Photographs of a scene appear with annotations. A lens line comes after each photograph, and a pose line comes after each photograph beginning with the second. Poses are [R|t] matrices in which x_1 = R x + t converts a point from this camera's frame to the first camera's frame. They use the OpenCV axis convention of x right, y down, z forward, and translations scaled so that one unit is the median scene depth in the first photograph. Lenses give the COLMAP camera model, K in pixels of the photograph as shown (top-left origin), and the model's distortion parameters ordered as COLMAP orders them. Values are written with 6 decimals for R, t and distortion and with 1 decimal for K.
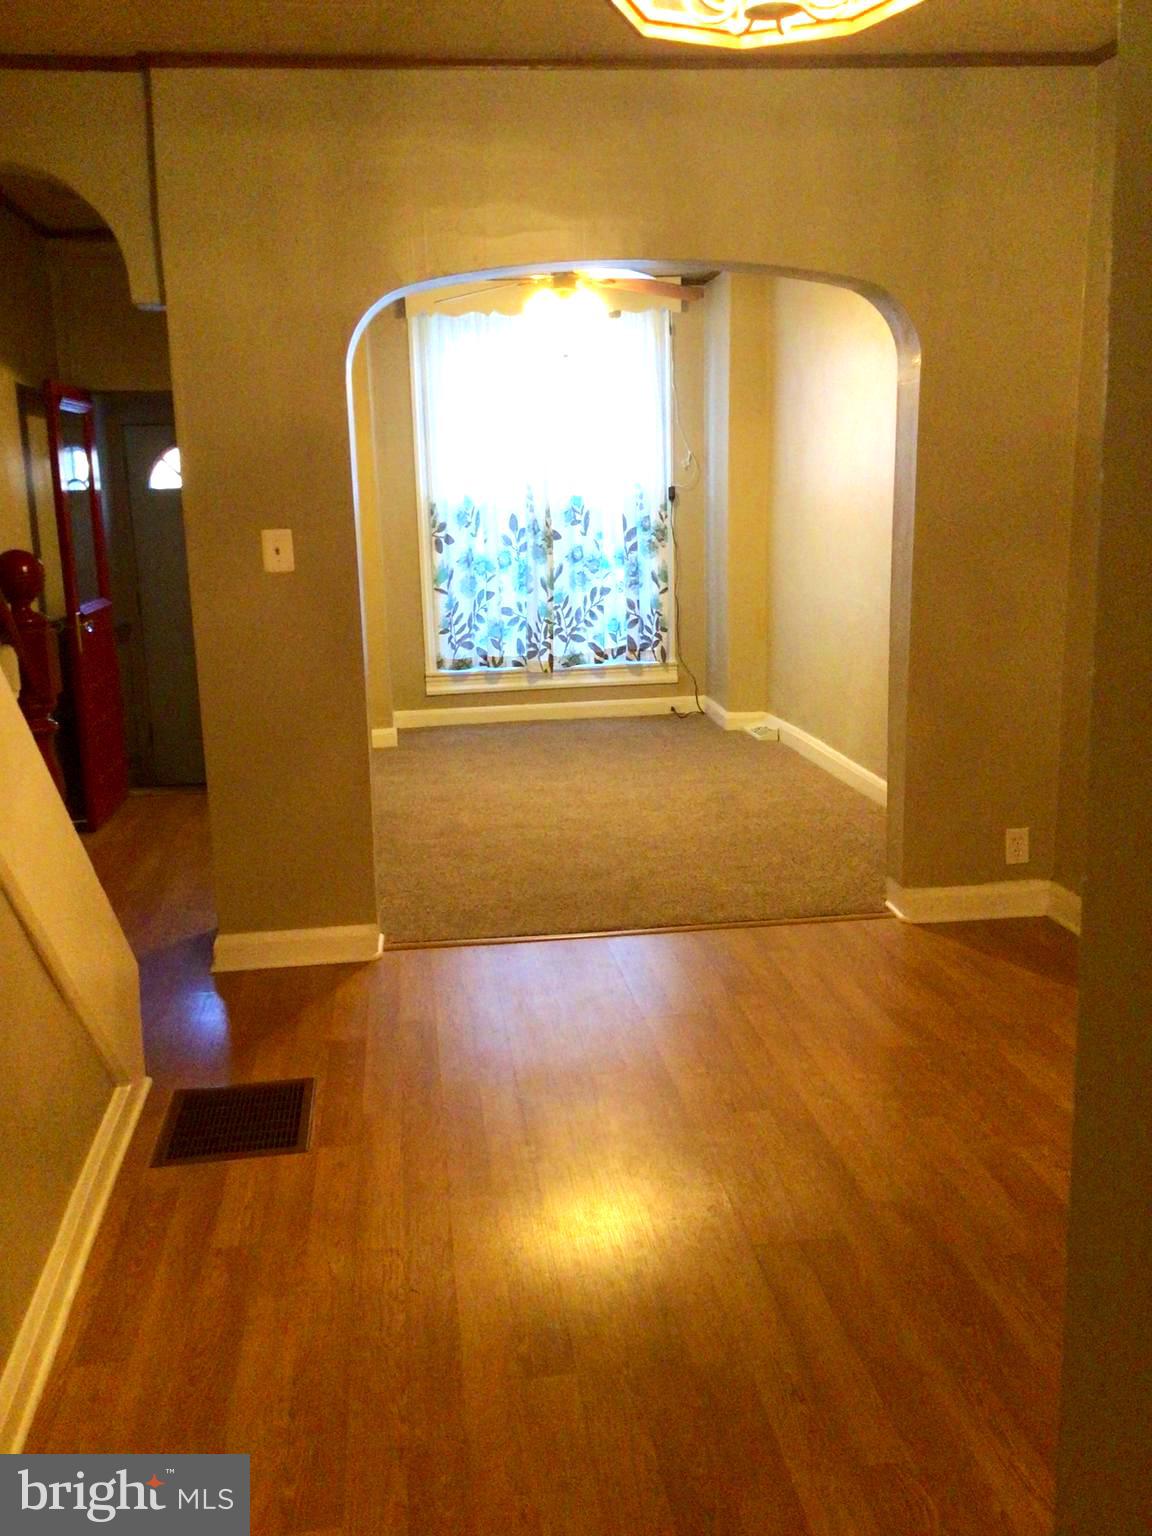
lens RADIAL K [[1352.1, 0, 576.0], [0, 1352.1, 768.0], [0, 0, 1]] dist [0.106590, -0.226535]
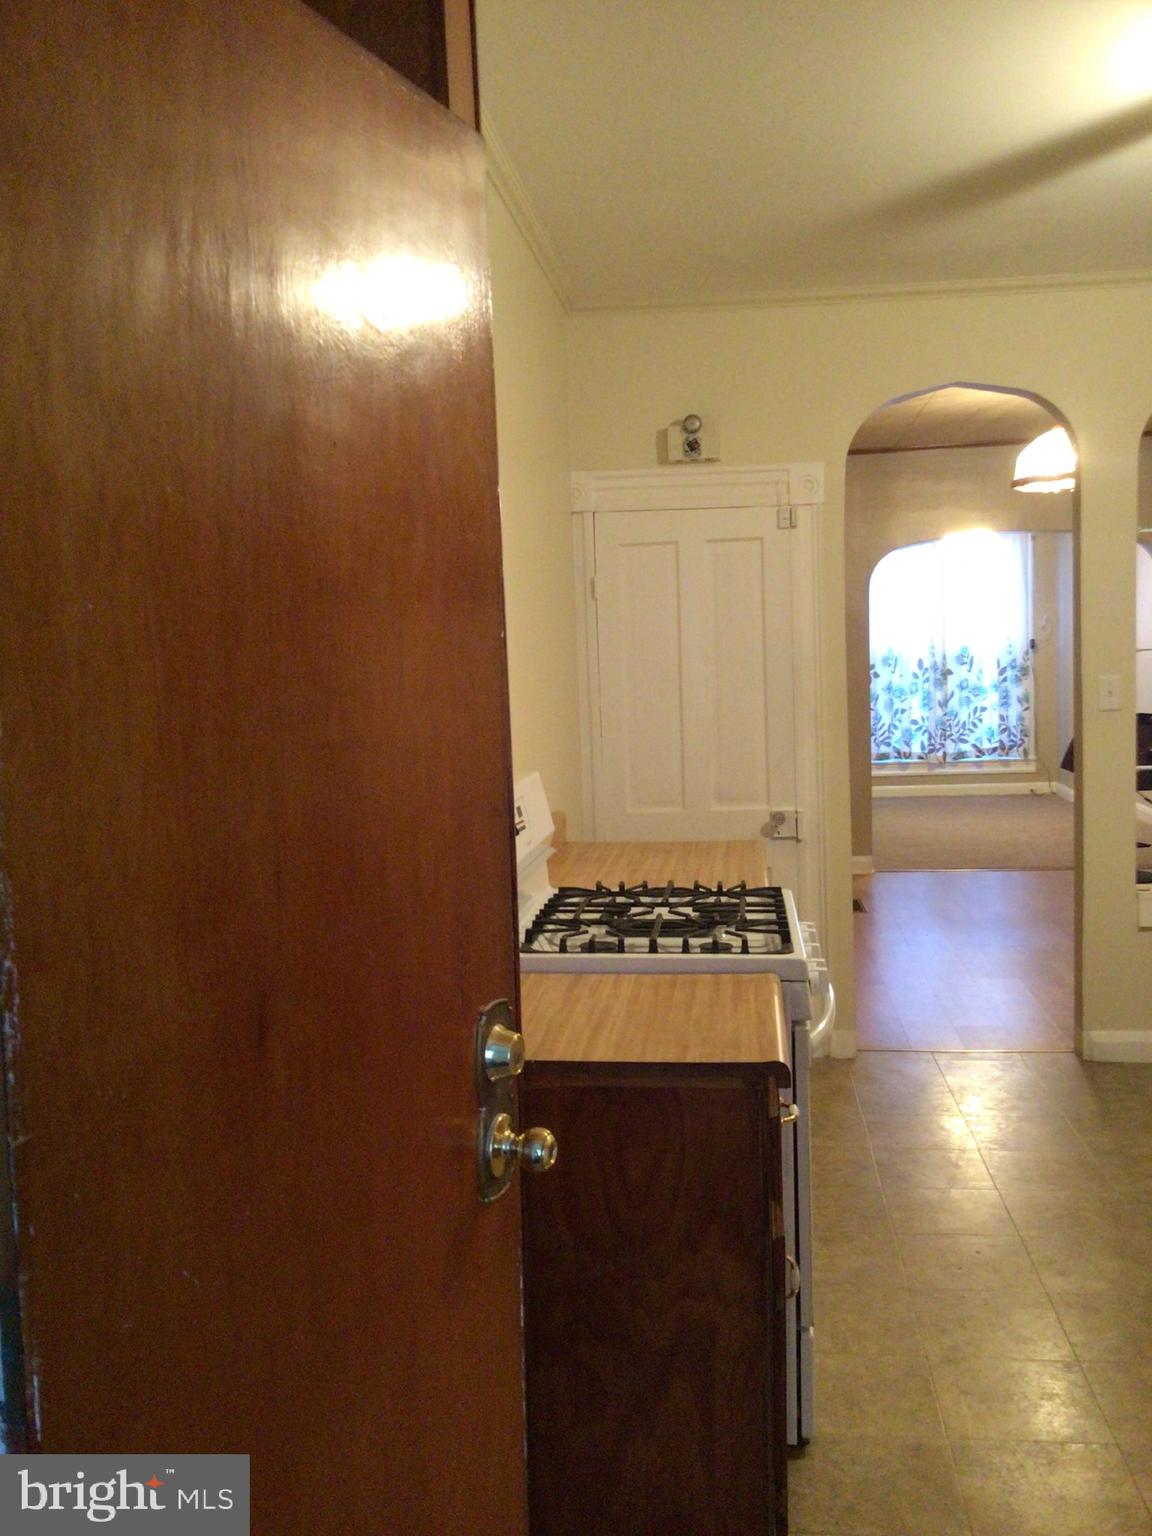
lens RADIAL K [[1352.1, 0, 576.0], [0, 1352.1, 768.0], [0, 0, 1]] dist [0.106590, -0.226535]
pose [[0.968678, 0.014880, -0.247873, -0.039992], [-0.042174, 0.993560, -0.105170, 0.108223], [0.244712, 0.112330, 0.963067, -0.531873]]
